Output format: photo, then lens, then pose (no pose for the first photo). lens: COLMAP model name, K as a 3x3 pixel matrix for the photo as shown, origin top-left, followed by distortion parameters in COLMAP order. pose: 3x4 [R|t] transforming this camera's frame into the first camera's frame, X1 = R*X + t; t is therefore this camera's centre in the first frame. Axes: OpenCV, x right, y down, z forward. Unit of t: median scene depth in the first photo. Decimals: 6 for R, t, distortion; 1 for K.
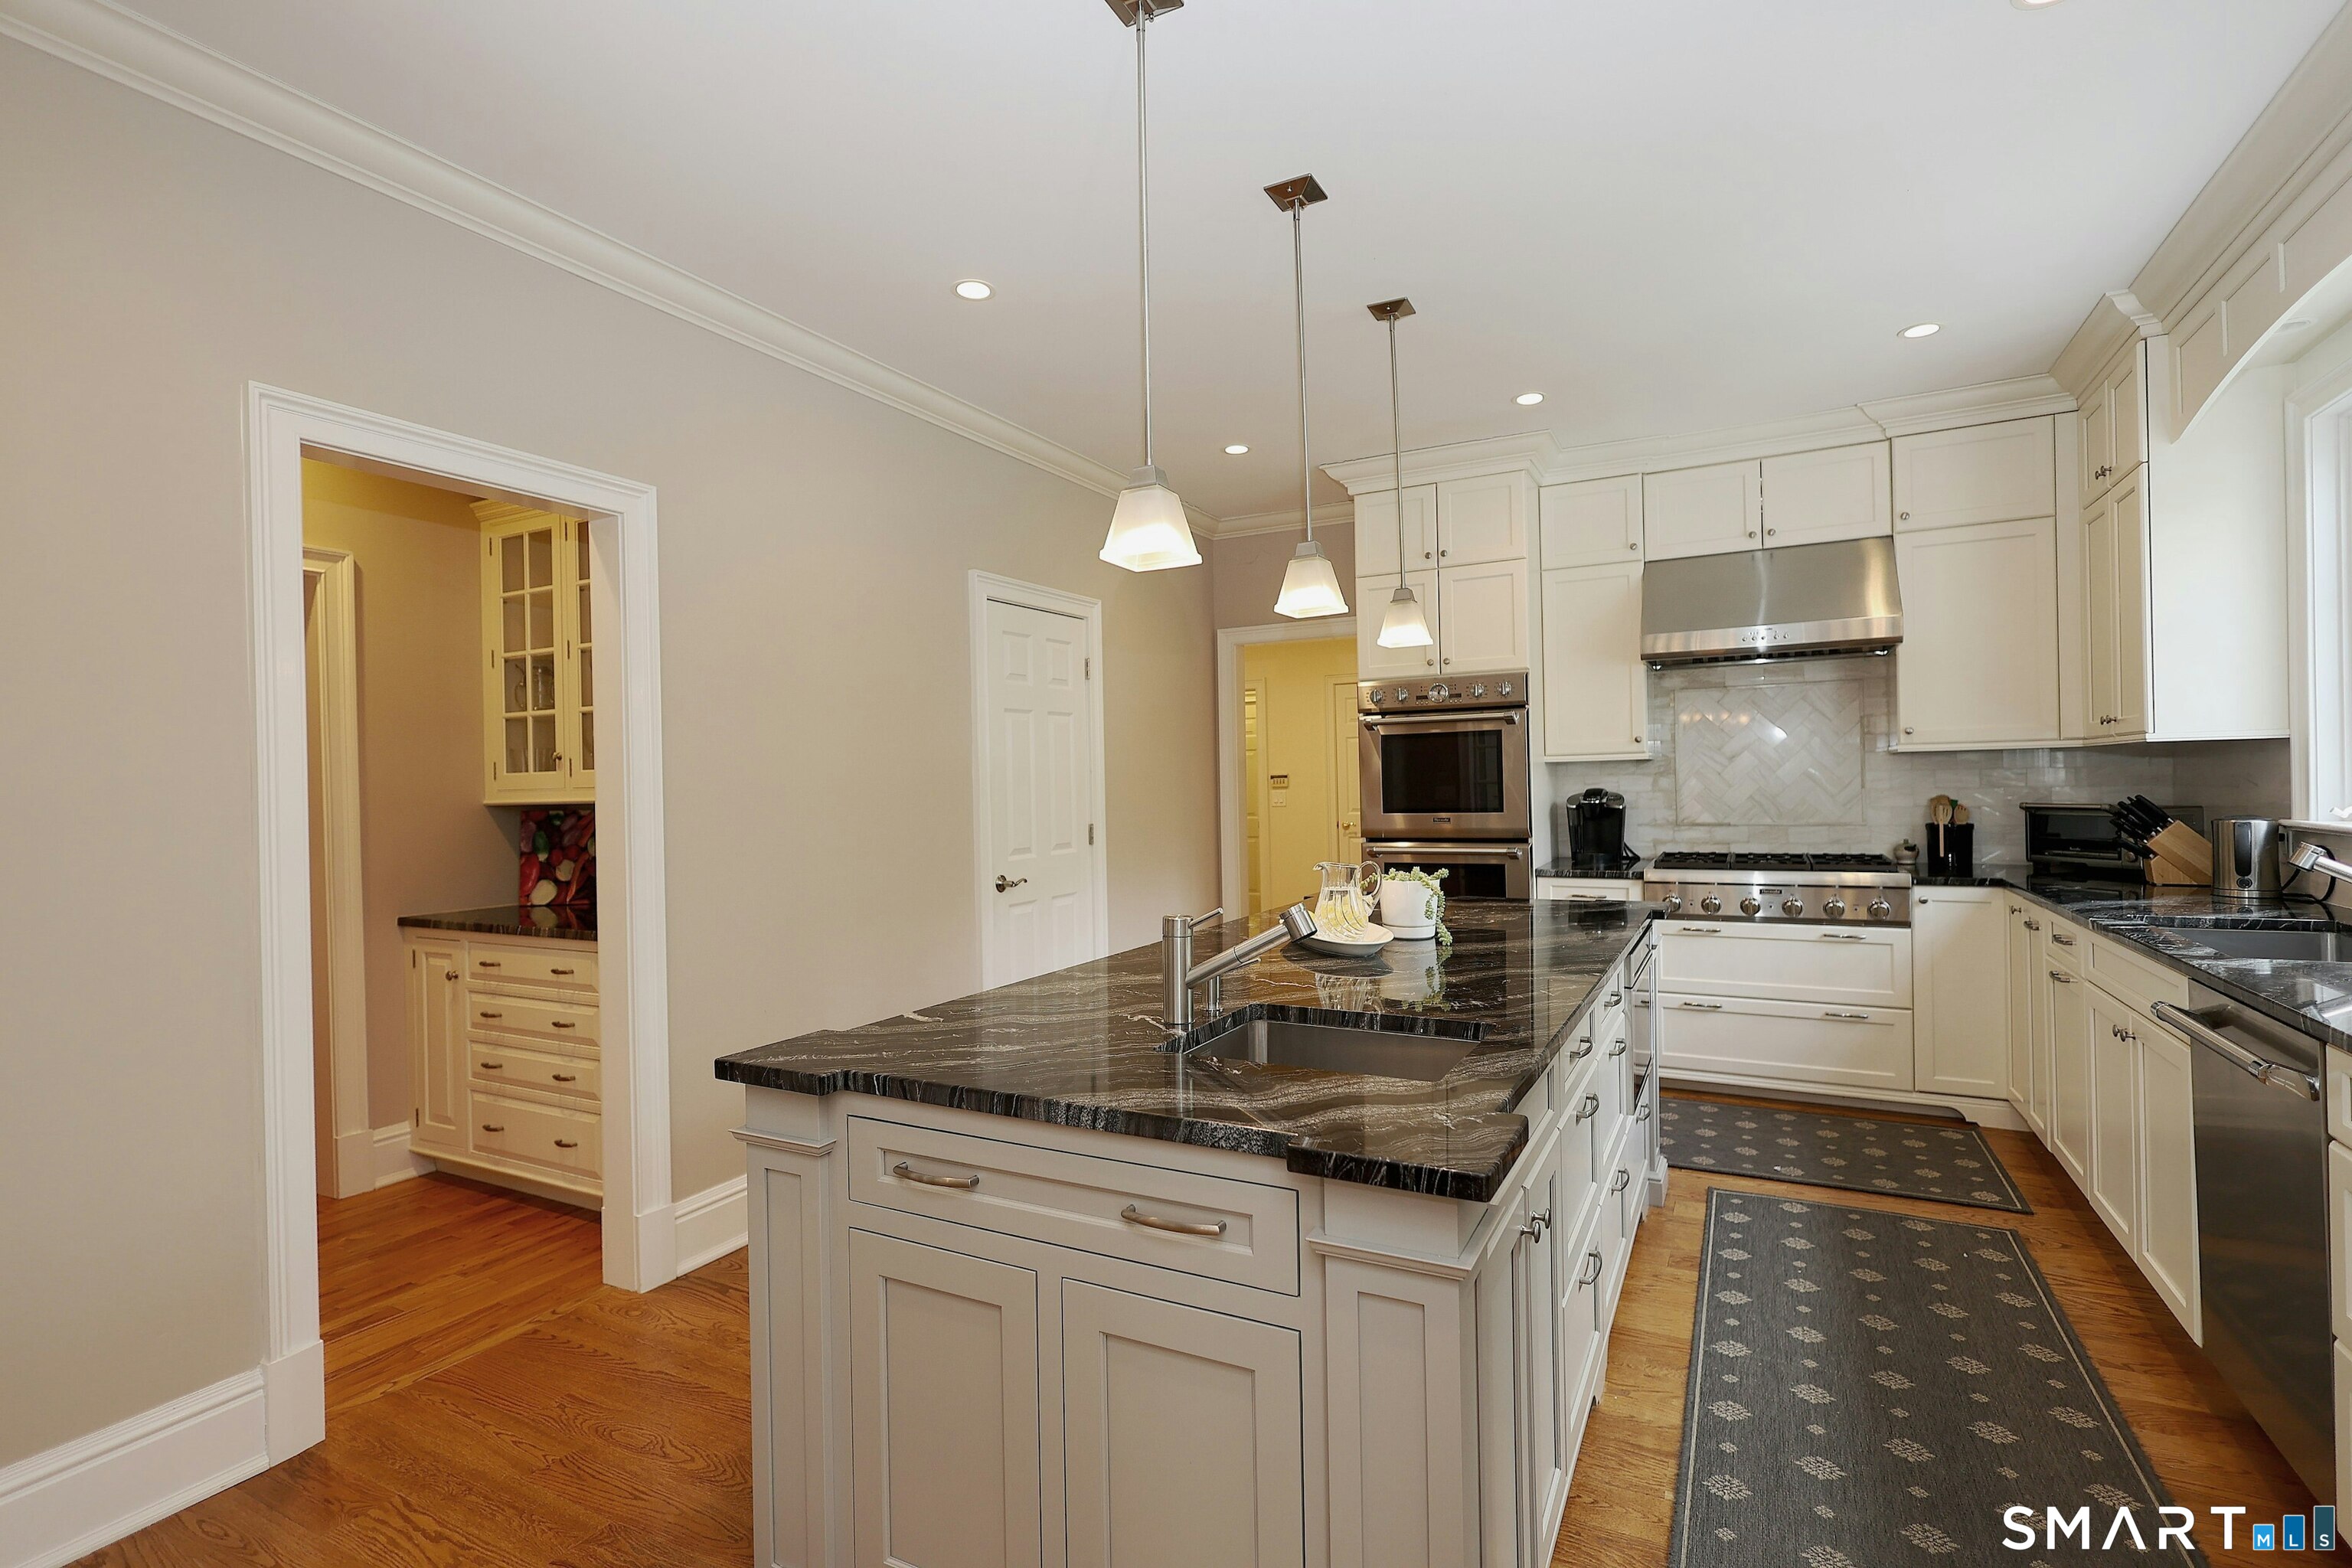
lens RADIAL K [[1088.5, 0, 1173.0], [0, 1088.5, 781.2], [0, 0, 1]] dist [0.000178, -0.000410]
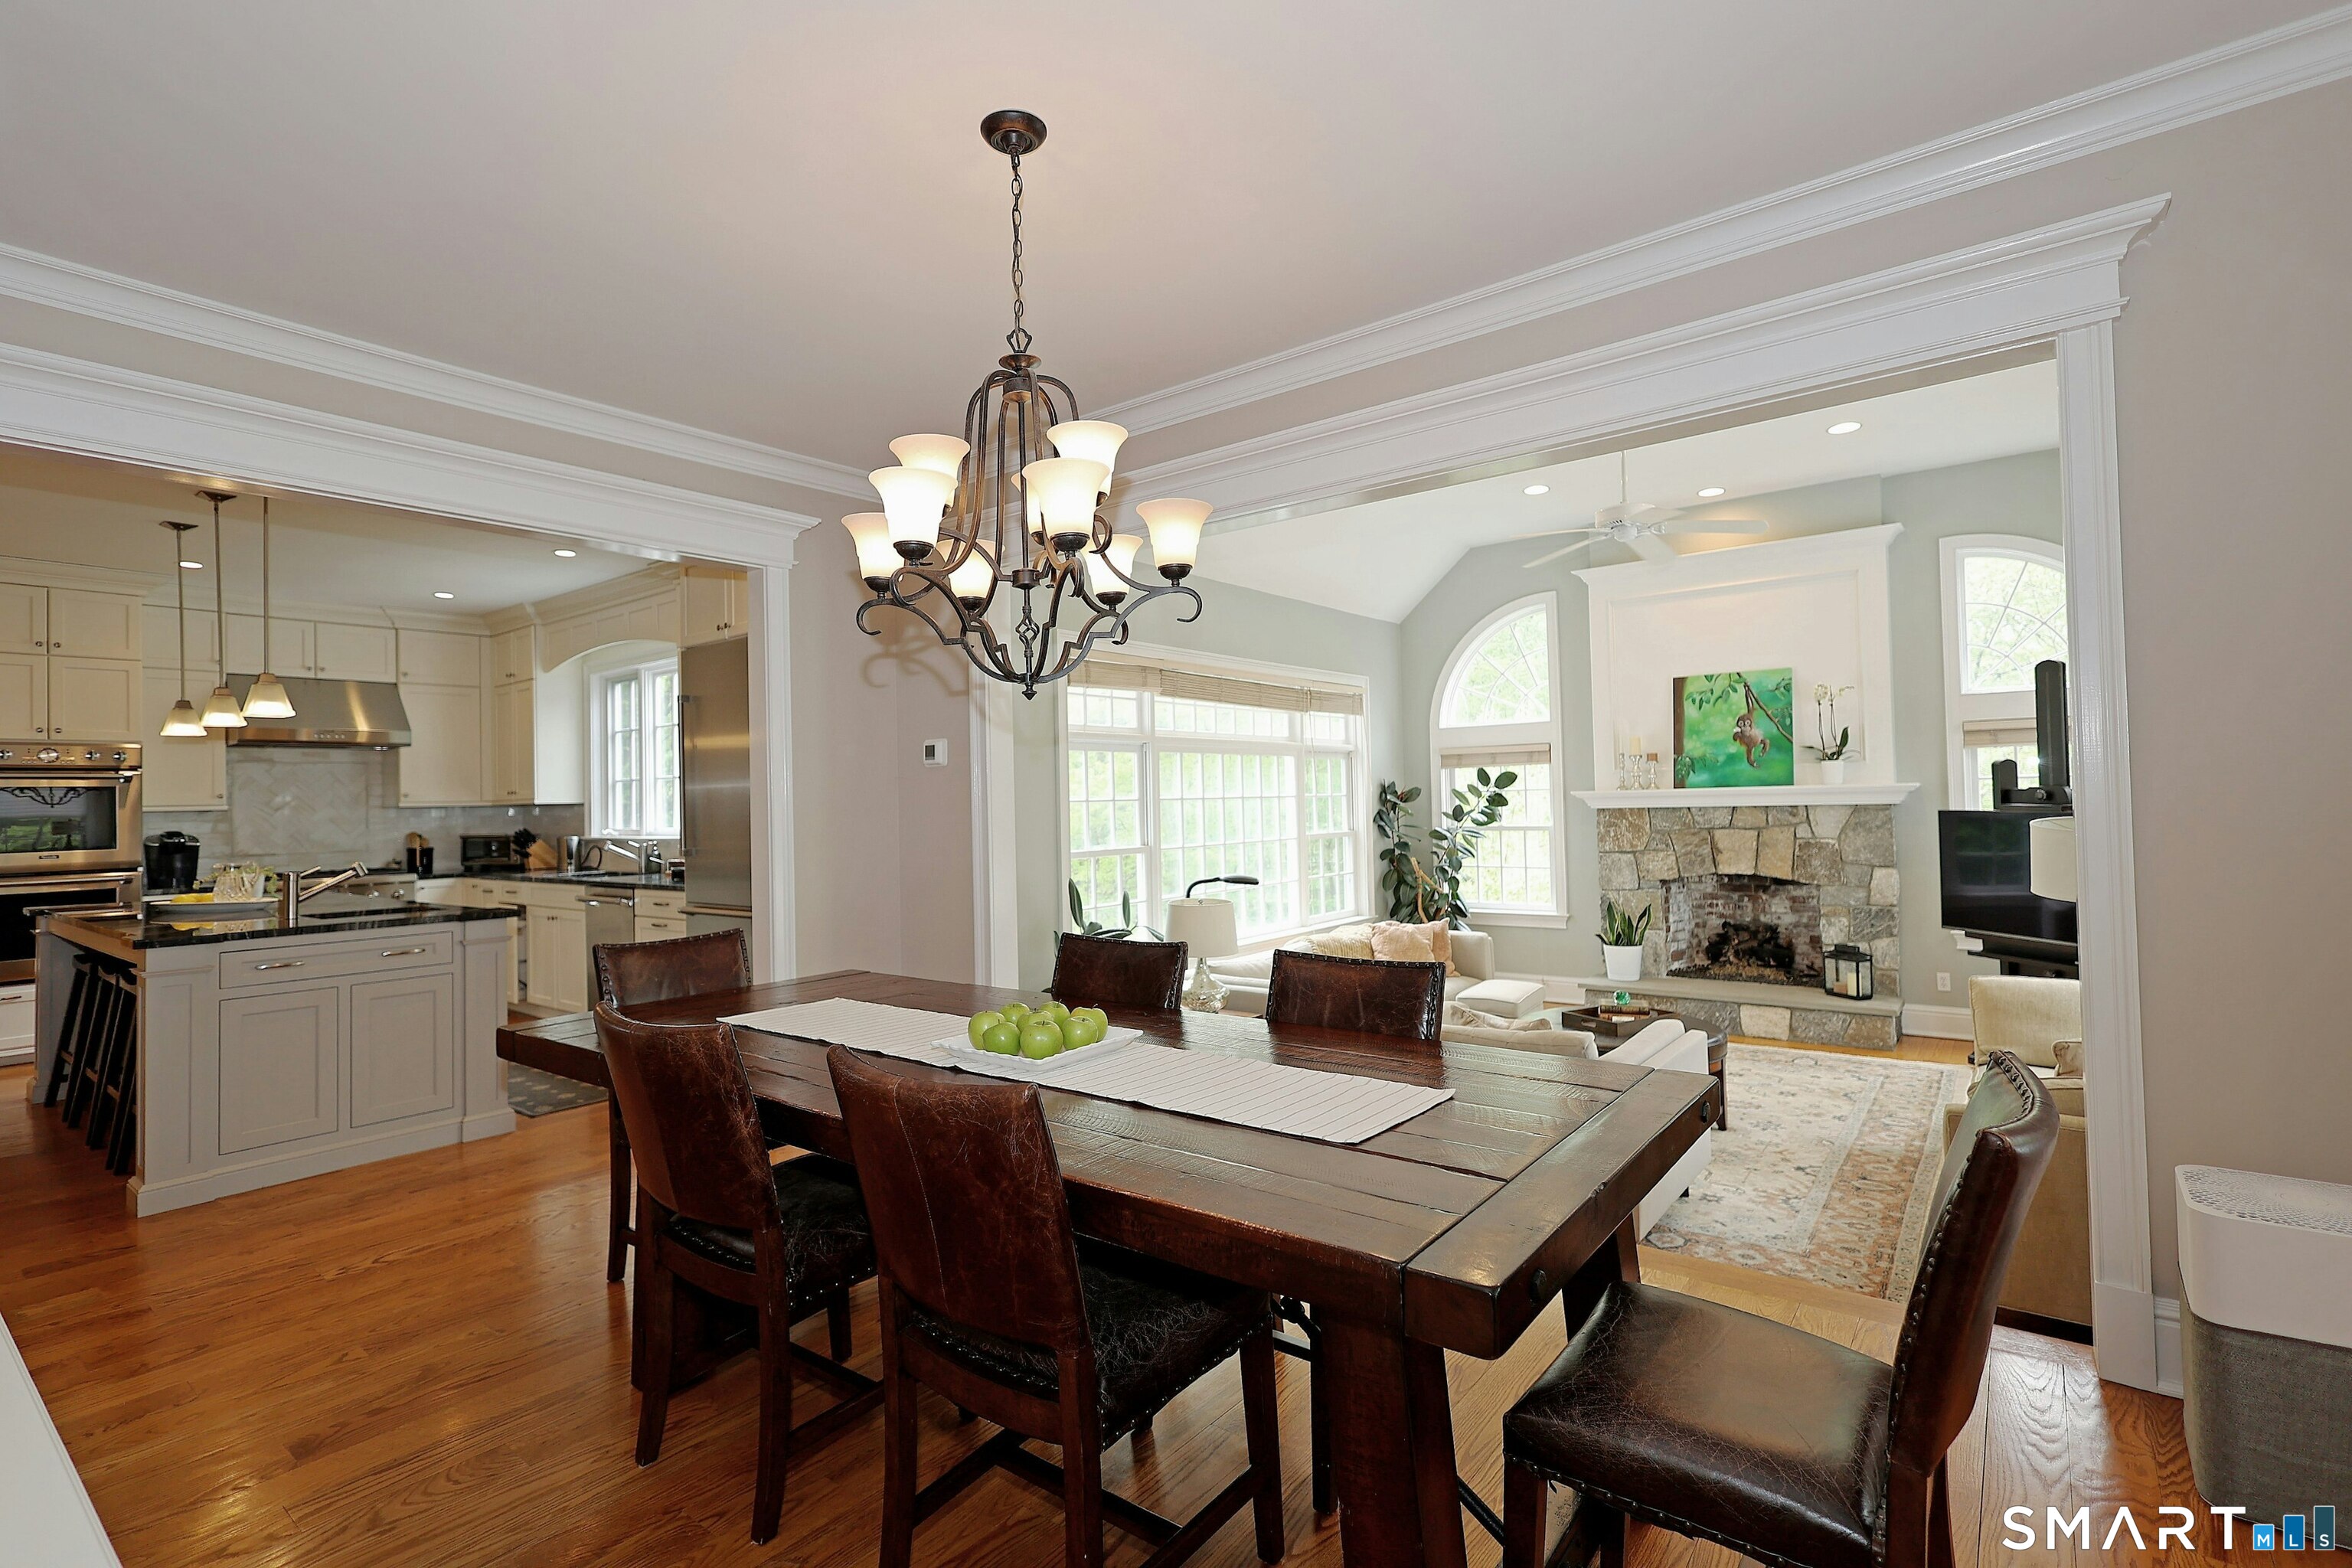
lens RADIAL K [[1088.5, 0, 1180.4], [0, 1088.5, 779.4], [0, 0, 1]] dist [0.000178, -0.000410]
pose [[0.169896, 0.038146, 0.984723, -0.859559], [0.017900, 0.998966, -0.041786, 0.024567], [-0.985299, 0.024726, 0.169038, -0.547085]]
